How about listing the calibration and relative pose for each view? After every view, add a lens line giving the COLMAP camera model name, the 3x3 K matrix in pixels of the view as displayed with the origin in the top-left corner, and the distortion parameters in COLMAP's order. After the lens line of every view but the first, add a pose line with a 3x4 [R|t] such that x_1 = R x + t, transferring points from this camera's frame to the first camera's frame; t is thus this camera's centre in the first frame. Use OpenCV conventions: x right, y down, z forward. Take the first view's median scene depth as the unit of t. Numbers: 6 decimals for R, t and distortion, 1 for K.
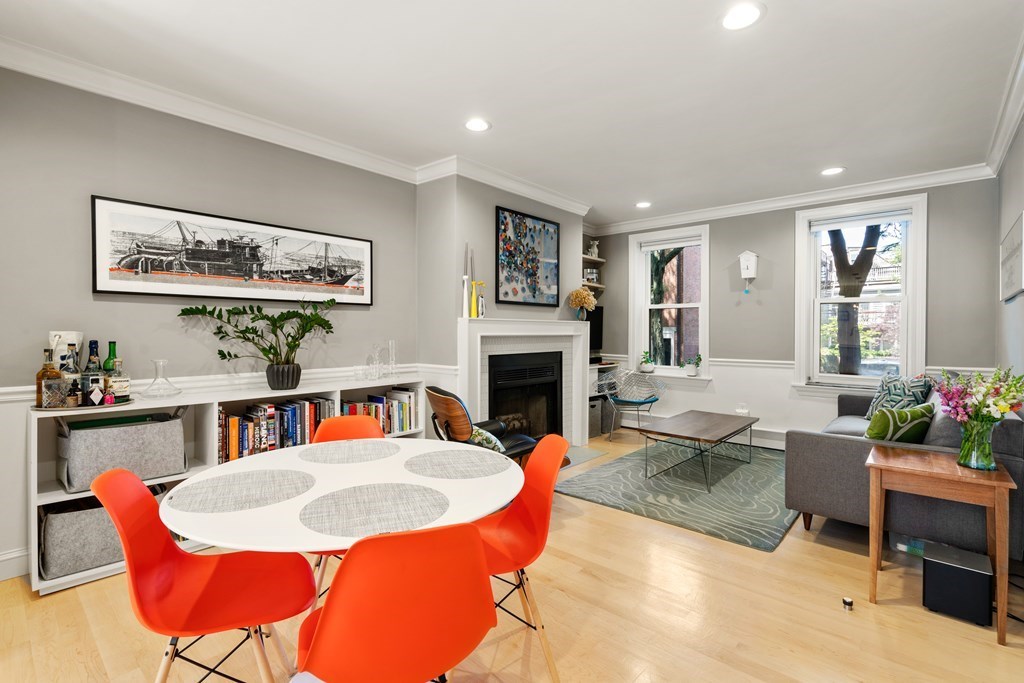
lens RADIAL K [[463.9, 0, 512.2], [0, 463.9, 336.6], [0, 0, 1]] dist [-0.002237, 0.000457]
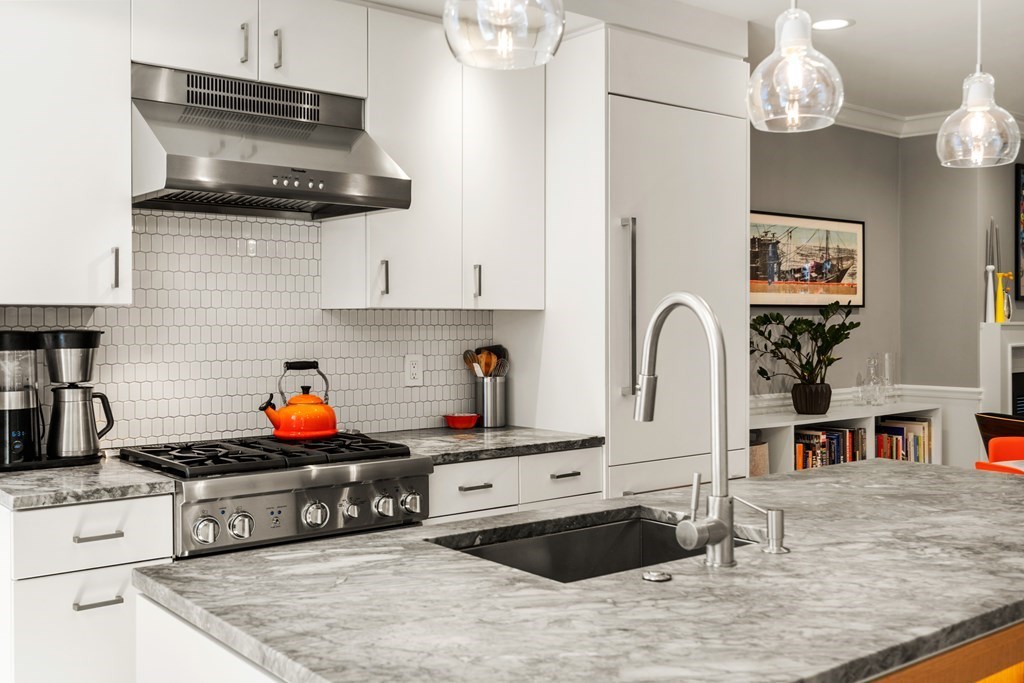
lens RADIAL K [[1001.7, 0, 515.9], [0, 1001.7, 325.8], [0, 0, 1]] dist [0.017915, 0.001269]
pose [[0.986894, -0.004532, -0.161307, -0.543674], [0.003582, 0.999975, -0.006177, -0.026231], [0.161331, 0.005518, 0.986885, -0.643786]]
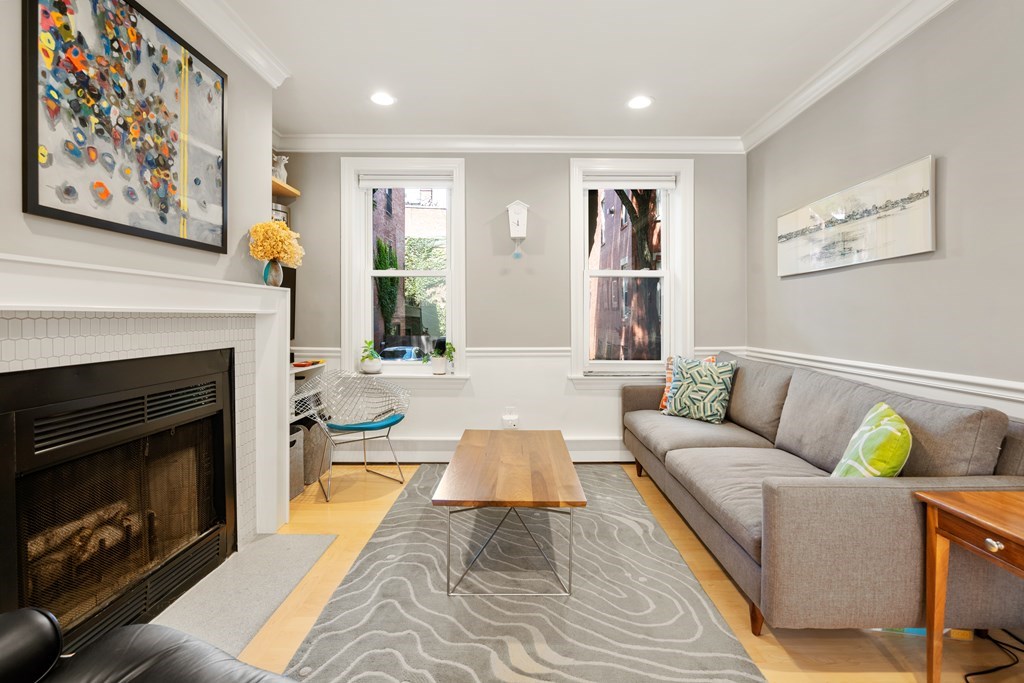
lens RADIAL K [[472.9, 0, 514.7], [0, 472.9, 319.6], [0, 0, 1]] dist [-0.003033, -0.000012]
pose [[0.749894, -0.006130, 0.661529, 0.003787], [0.009221, 0.999957, -0.001187, 0.007014], [-0.661493, 0.006990, 0.749918, 0.525499]]
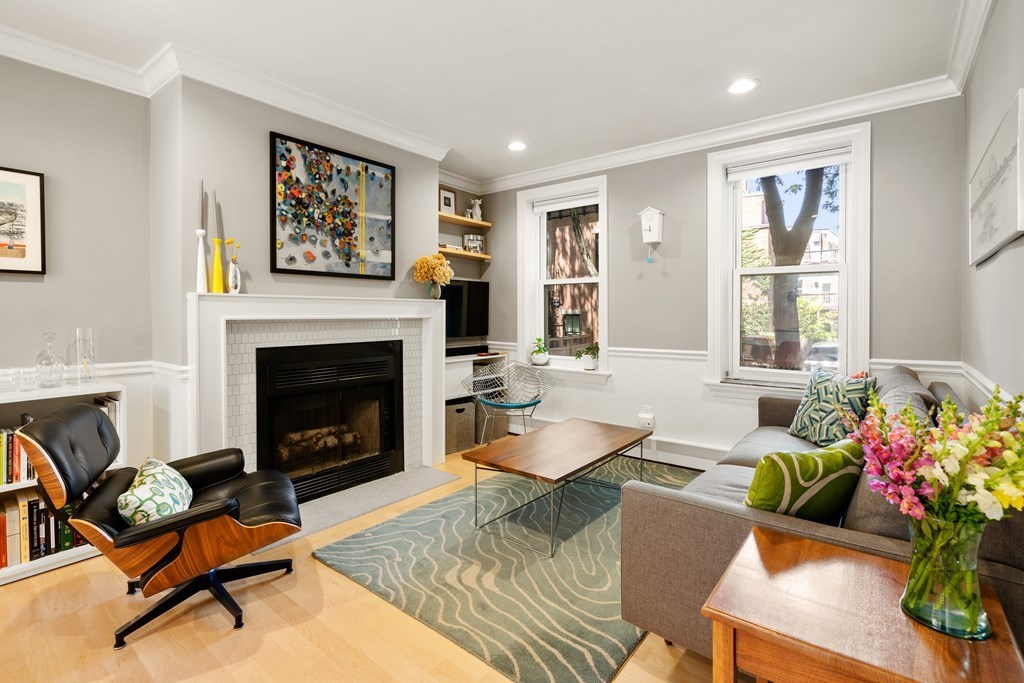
lens RADIAL K [[468.7, 0, 508.5], [0, 468.7, 319.4], [0, 0, 1]] dist [-0.003357, 0.000047]
pose [[0.998770, -0.004840, 0.049356, 0.283870], [0.004872, 0.999988, -0.000531, -0.000340], [-0.049353, 0.000770, 0.998781, 0.287647]]
